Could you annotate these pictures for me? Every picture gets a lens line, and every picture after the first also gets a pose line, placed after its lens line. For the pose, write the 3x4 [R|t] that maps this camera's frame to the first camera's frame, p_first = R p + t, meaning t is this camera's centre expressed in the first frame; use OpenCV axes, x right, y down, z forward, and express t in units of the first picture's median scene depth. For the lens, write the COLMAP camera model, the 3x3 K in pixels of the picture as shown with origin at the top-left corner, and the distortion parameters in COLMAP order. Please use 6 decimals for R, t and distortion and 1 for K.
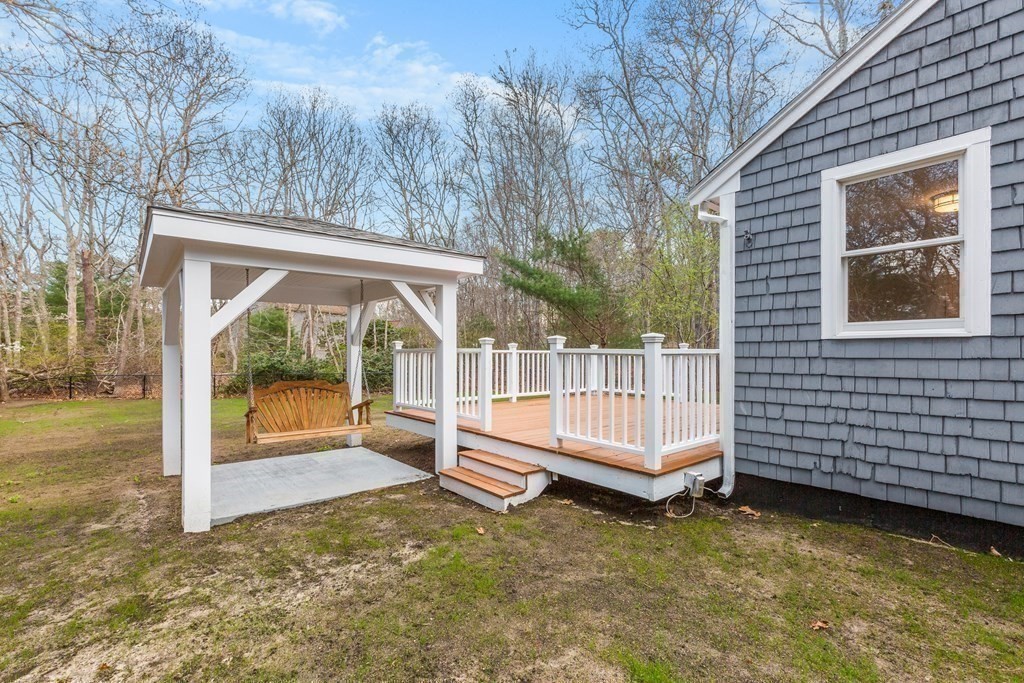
lens RADIAL K [[460.4, 0, 509.5], [0, 460.4, 351.0], [0, 0, 1]] dist [0.006852, -0.000303]
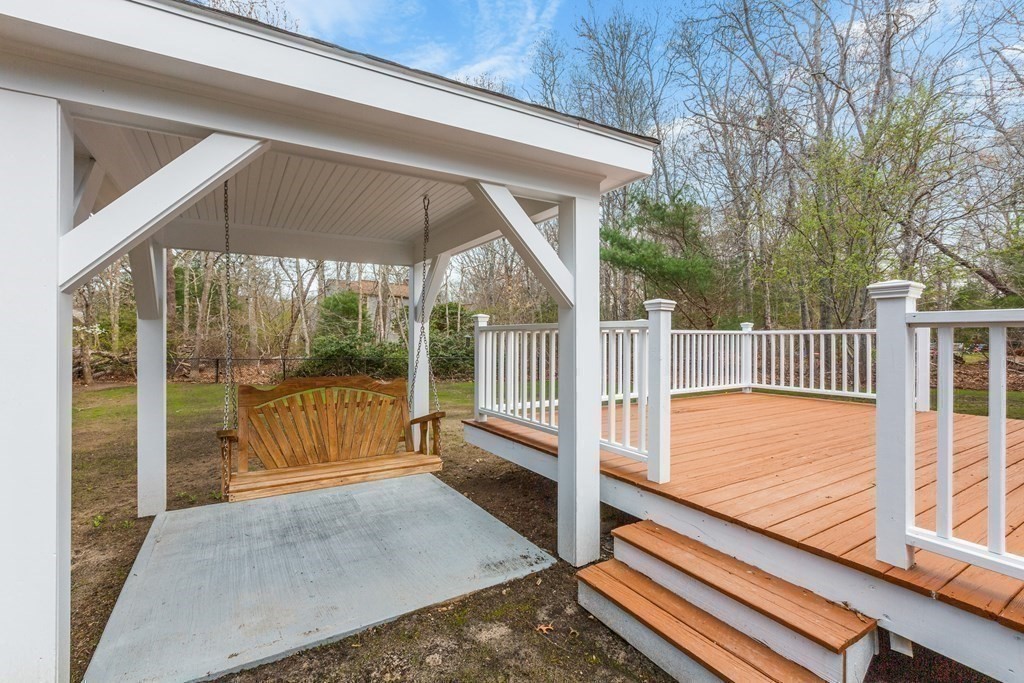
lens RADIAL K [[460.4, 0, 515.8], [0, 460.4, 334.6], [0, 0, 1]] dist [0.006852, -0.000303]
pose [[0.990700, 0.000407, -0.136064, -0.105731], [-0.000713, 0.999997, -0.002200, 0.008998], [0.136063, 0.002276, 0.990698, 0.359539]]
